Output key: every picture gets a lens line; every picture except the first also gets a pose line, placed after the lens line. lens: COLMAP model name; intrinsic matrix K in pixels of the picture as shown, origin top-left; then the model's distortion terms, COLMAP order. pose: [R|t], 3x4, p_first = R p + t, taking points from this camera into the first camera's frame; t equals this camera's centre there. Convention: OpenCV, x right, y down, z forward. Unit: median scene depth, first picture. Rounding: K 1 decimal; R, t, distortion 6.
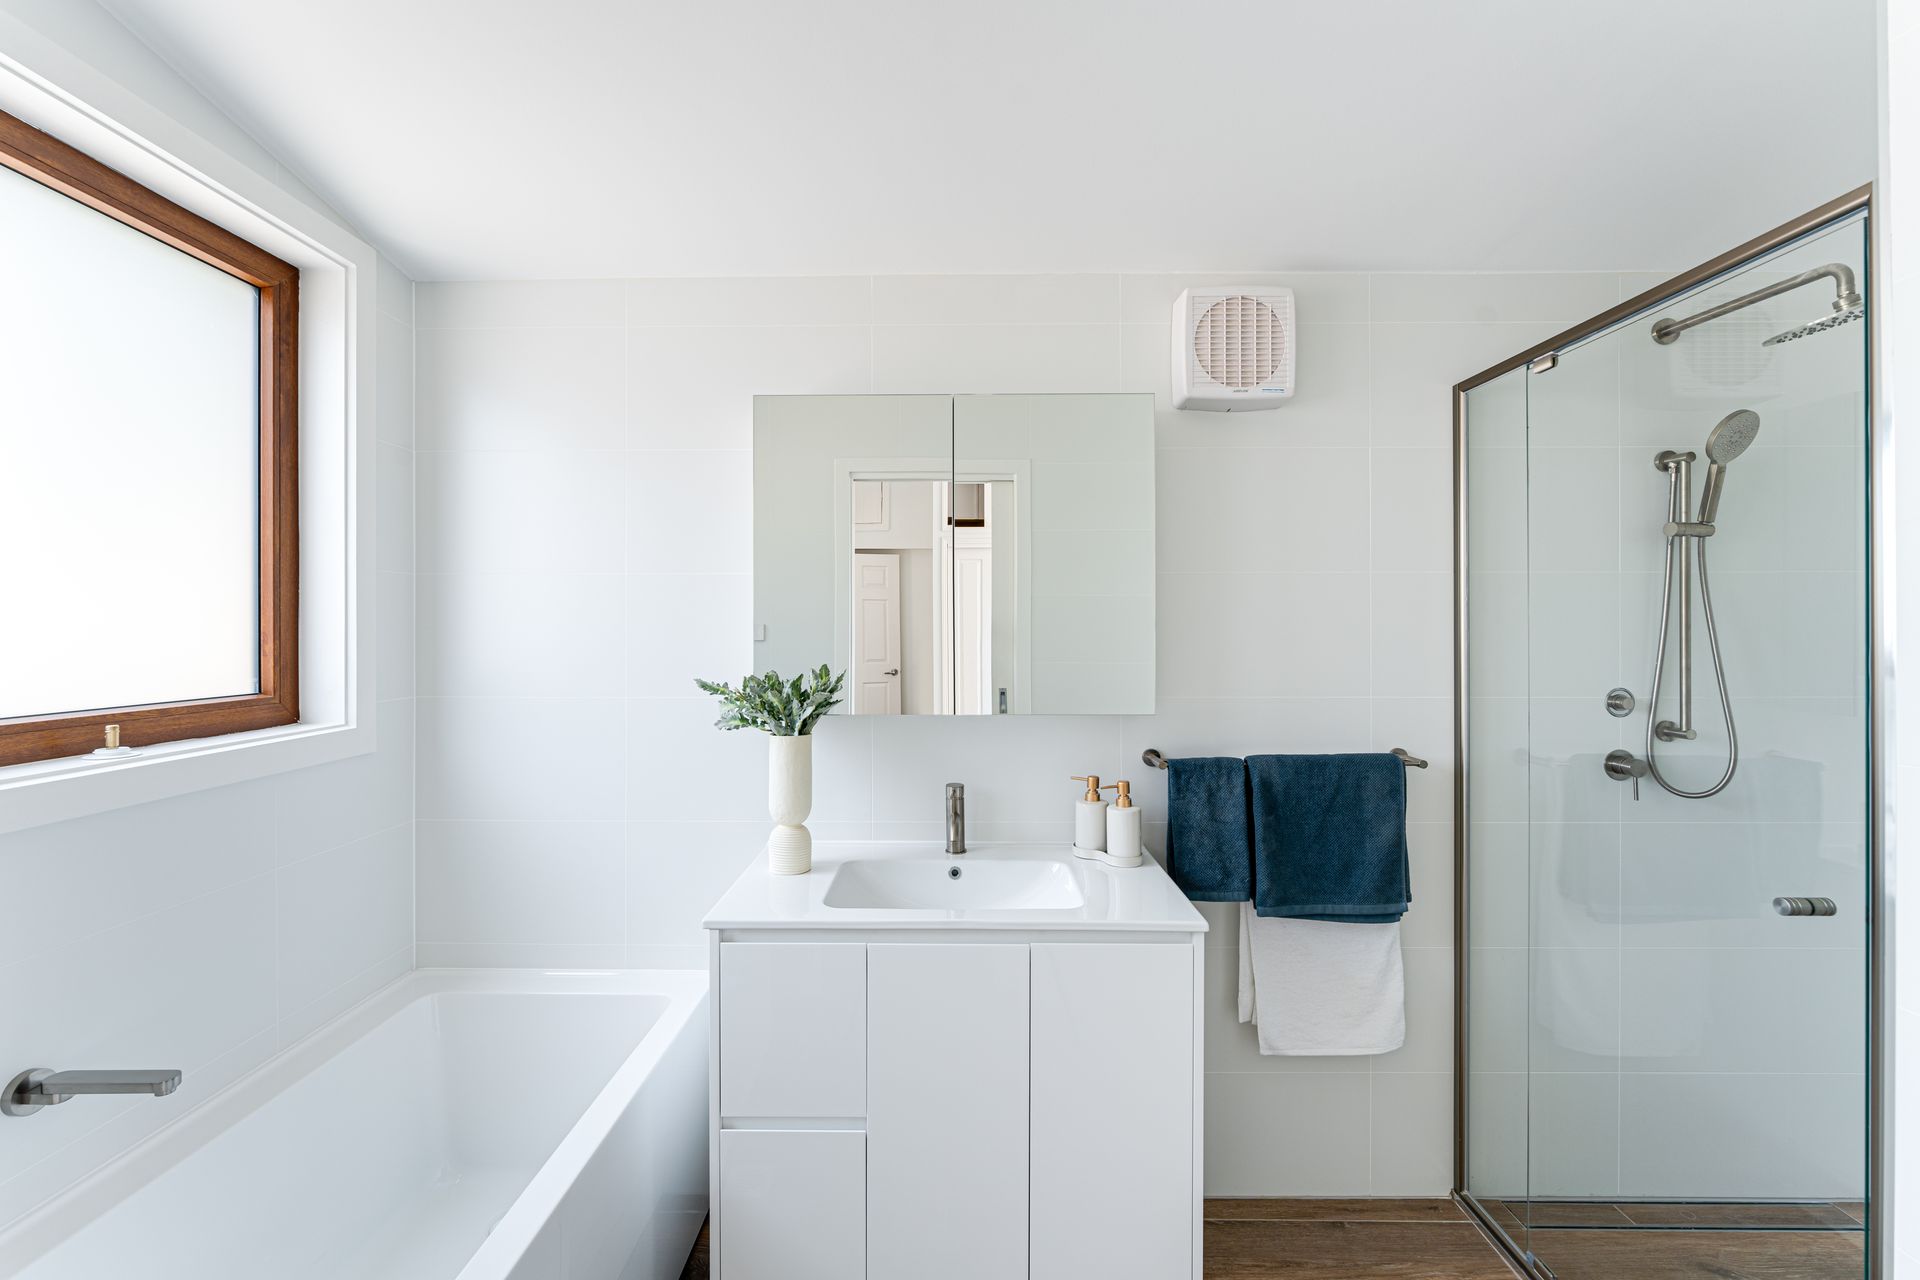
lens RADIAL K [[758.9, 0, 952.6], [0, 758.9, 645.4], [0, 0, 1]] dist [0.001981, 0.000165]
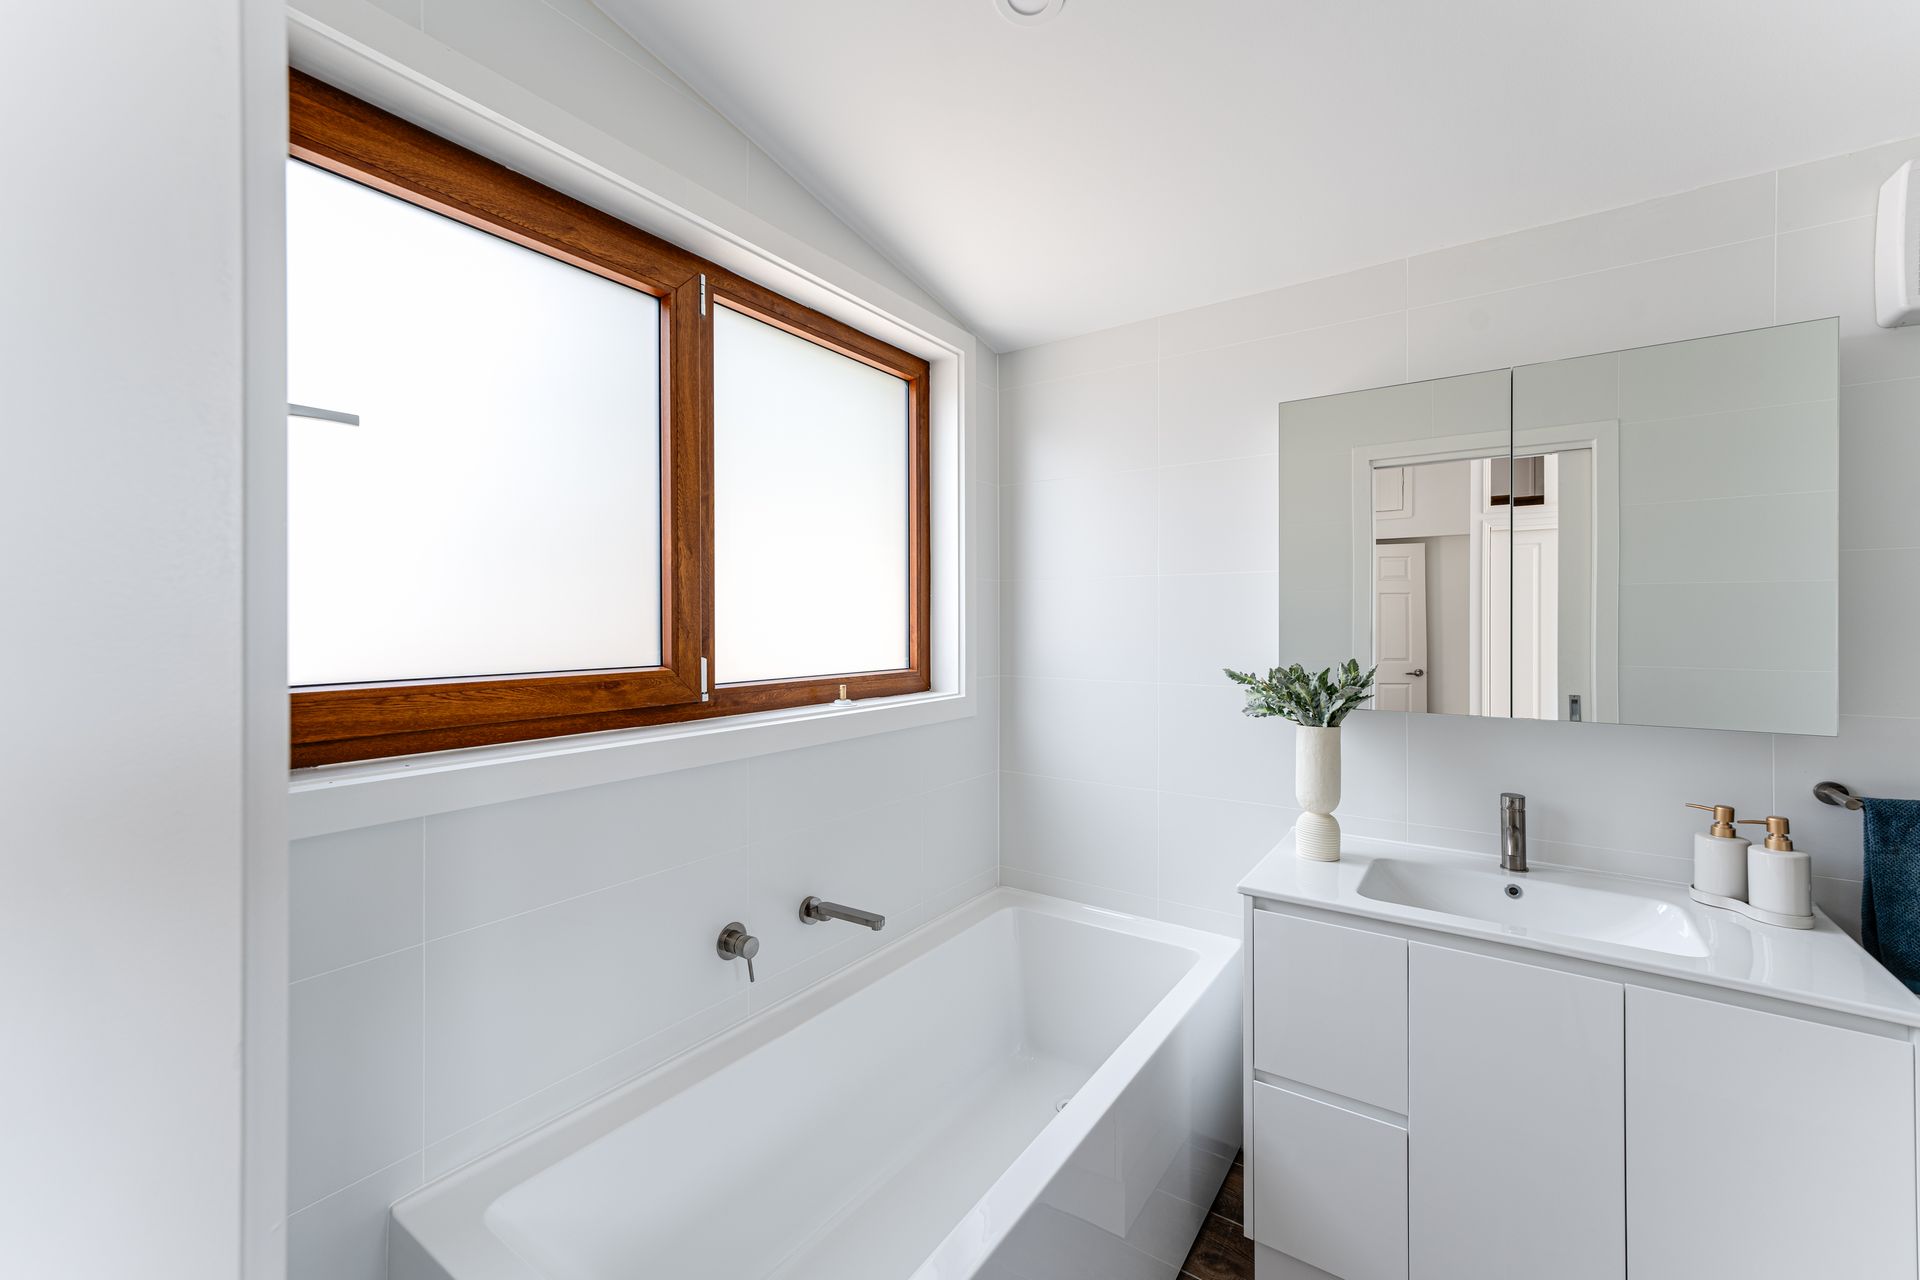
lens RADIAL K [[777.4, 0, 963.4], [0, 777.4, 629.1], [0, 0, 1]] dist [0.011606, 0.000516]
pose [[0.834334, 0.006232, -0.551224, -0.031171], [-0.015114, 0.999819, -0.011573, 0.005181], [0.551052, 0.017987, 0.834277, -0.153777]]
